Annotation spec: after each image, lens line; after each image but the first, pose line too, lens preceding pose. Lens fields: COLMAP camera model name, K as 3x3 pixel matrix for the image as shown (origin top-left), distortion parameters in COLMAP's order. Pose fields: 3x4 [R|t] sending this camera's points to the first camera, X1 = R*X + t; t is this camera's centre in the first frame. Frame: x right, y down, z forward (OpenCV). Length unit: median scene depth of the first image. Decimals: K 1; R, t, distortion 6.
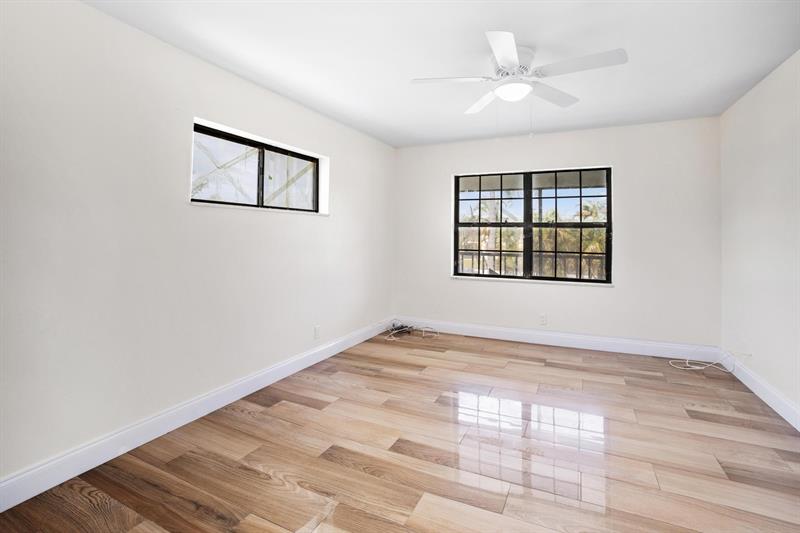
lens RADIAL K [[359.9, 0, 405.1], [0, 359.9, 230.9], [0, 0, 1]] dist [-0.016978, 0.000572]
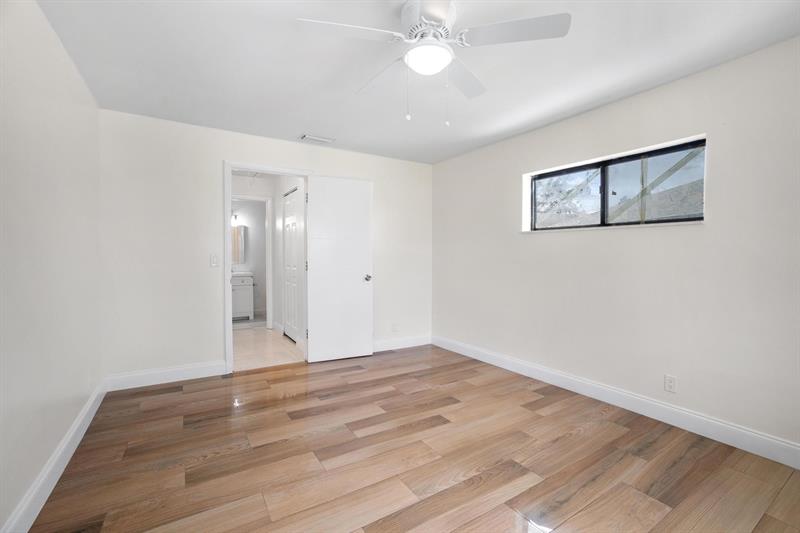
lens RADIAL K [[359.9, 0, 398.3], [0, 359.9, 266.4], [0, 0, 1]] dist [-0.016978, 0.000572]
pose [[-0.517872, 0.012664, -0.855364, 0.876551], [0.003683, 0.999914, 0.012575, 0.039528], [0.855450, 0.003362, -0.517874, 1.183517]]
